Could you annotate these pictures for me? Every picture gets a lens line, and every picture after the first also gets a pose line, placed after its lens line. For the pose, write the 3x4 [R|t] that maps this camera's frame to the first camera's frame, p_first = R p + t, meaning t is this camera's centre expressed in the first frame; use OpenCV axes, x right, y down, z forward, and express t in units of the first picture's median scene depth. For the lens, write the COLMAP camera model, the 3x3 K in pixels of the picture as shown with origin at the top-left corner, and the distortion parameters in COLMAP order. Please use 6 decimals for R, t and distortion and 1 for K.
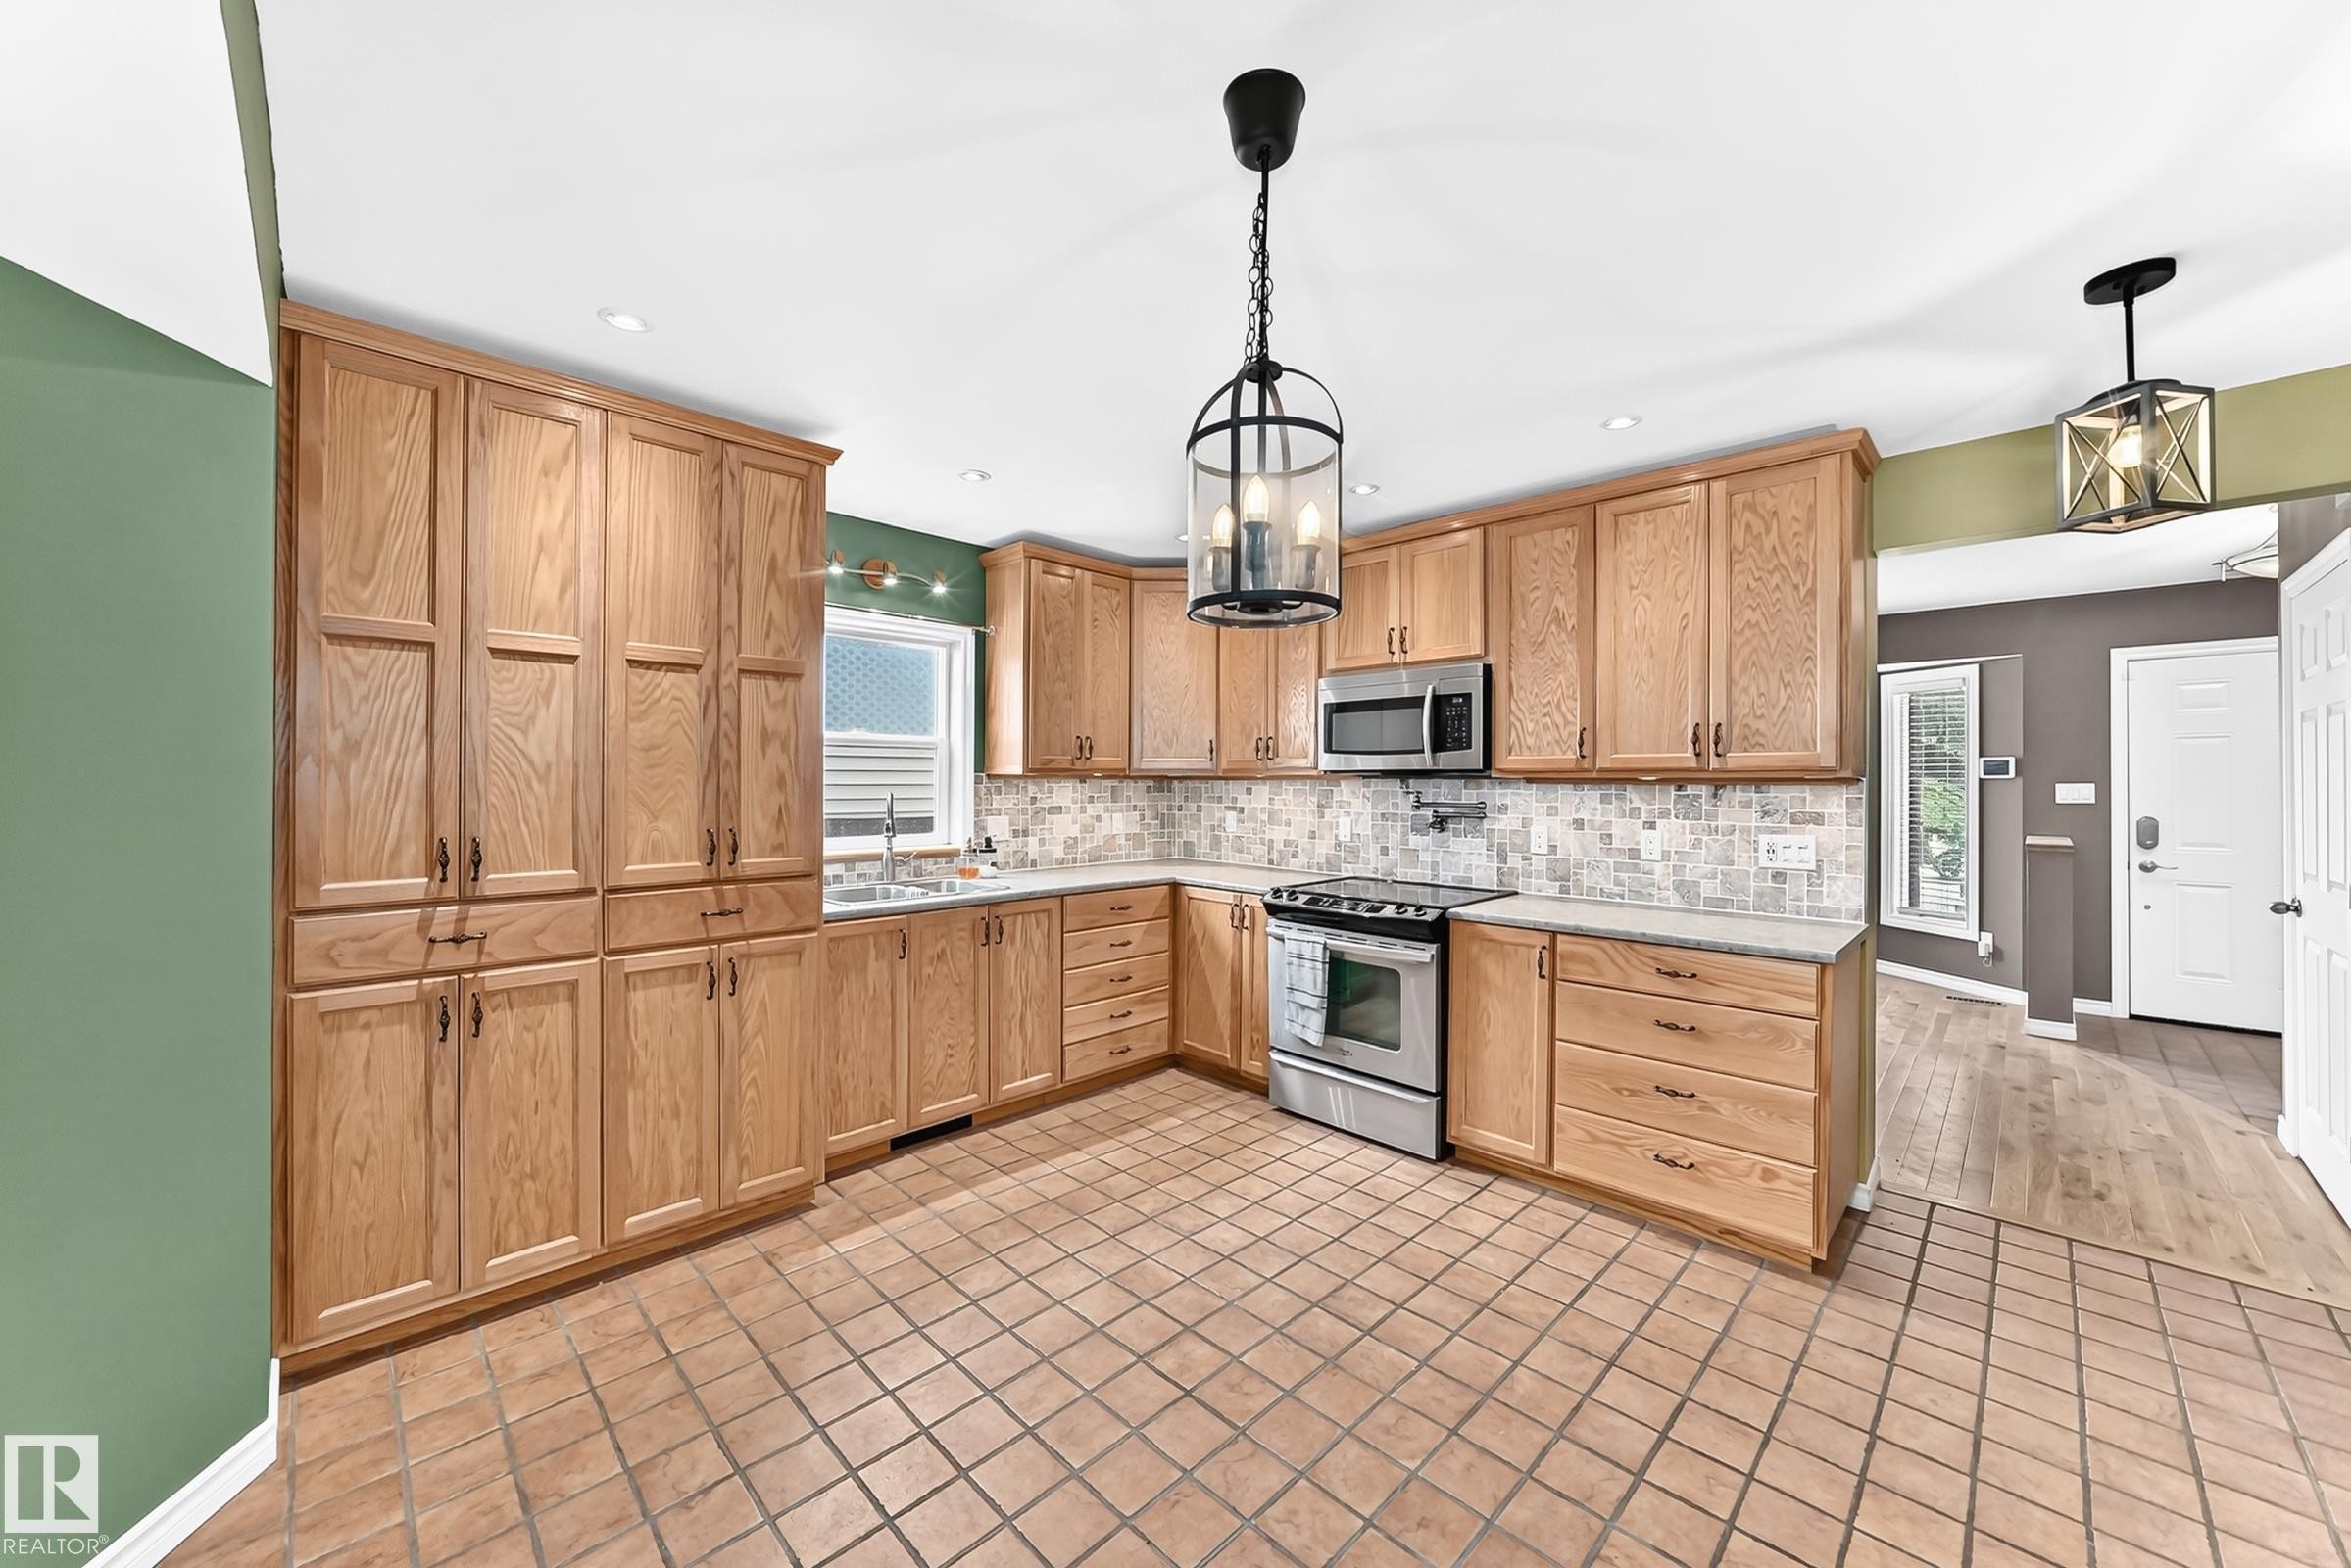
lens RADIAL K [[863.6, 0, 1178.3], [0, 863.6, 781.0], [0, 0, 1]] dist [-0.024904, 0.005181]
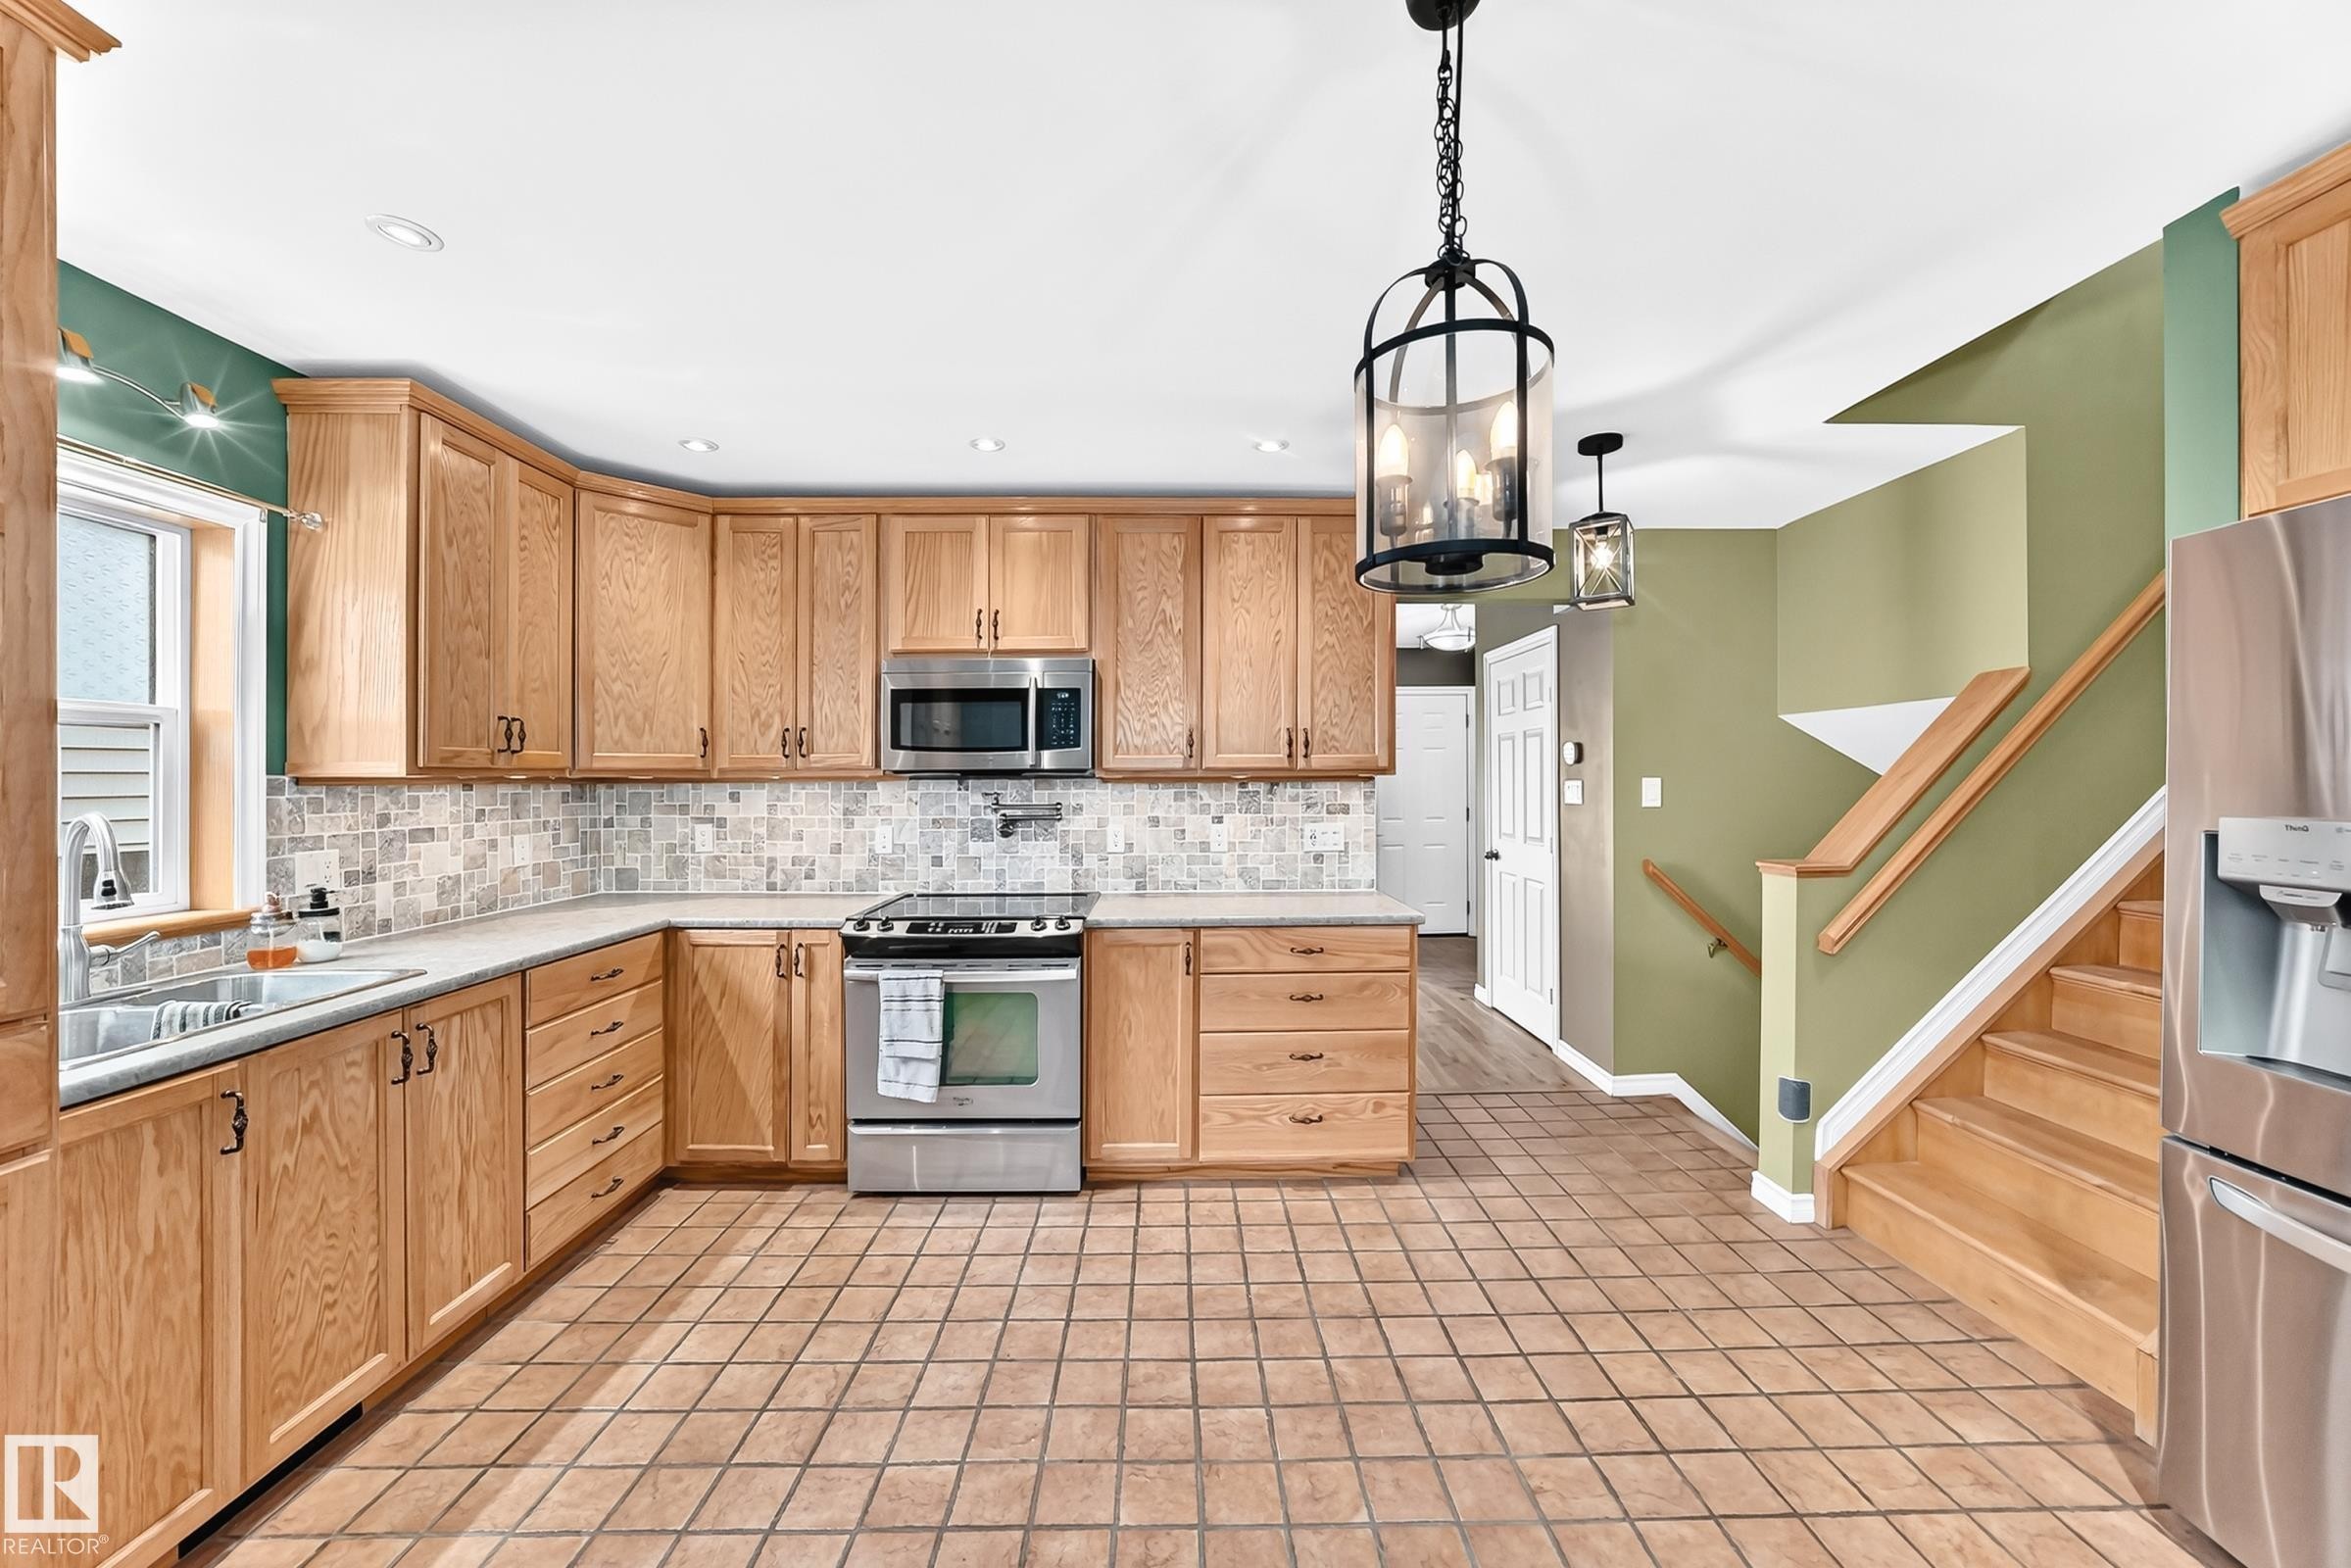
lens RADIAL K [[863.6, 0, 1186.3], [0, 863.6, 783.6], [0, 0, 1]] dist [-0.024904, 0.005181]
pose [[0.694616, -0.010350, 0.719306, -0.302088], [0.008558, 0.999945, 0.006123, -0.002658], [-0.719330, 0.001902, 0.694666, 0.287609]]
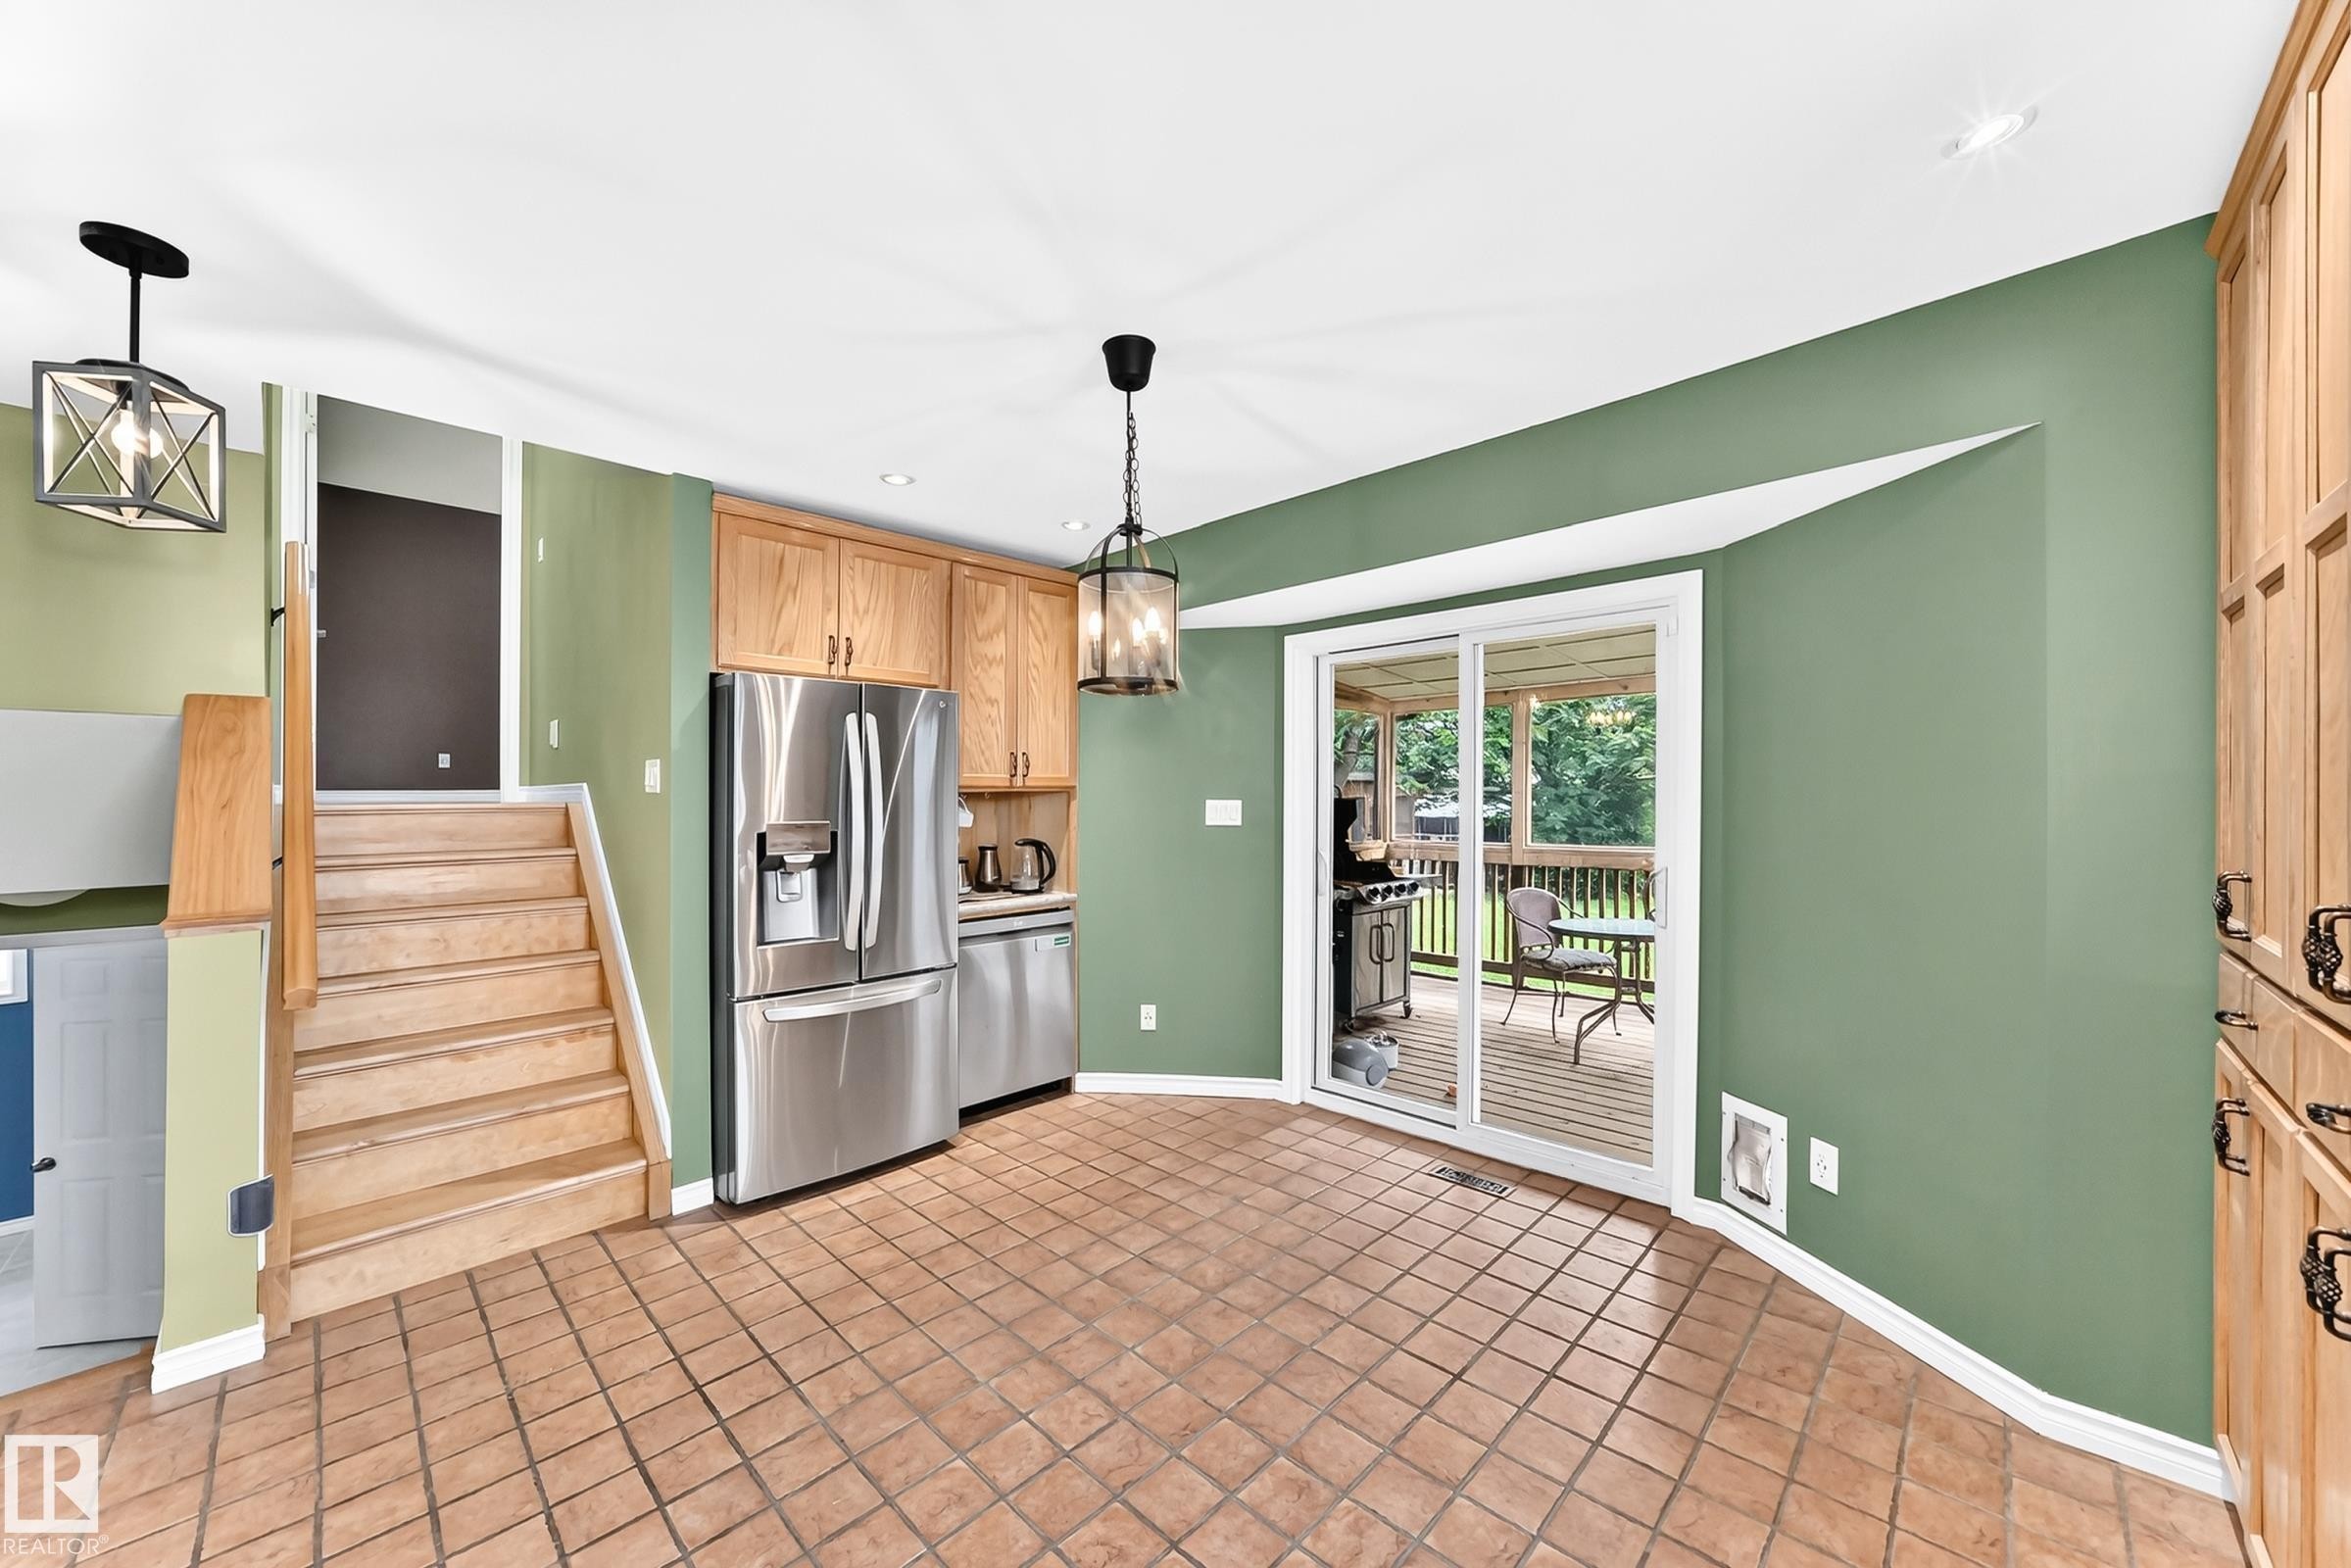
lens RADIAL K [[863.6, 0, 1183.9], [0, 863.6, 780.4], [0, 0, 1]] dist [-0.024904, 0.005181]
pose [[-0.999755, 0.006948, -0.021032, 0.009829], [0.007424, 0.999716, -0.022640, 0.002138], [0.020869, -0.022791, -0.999522, 1.196928]]
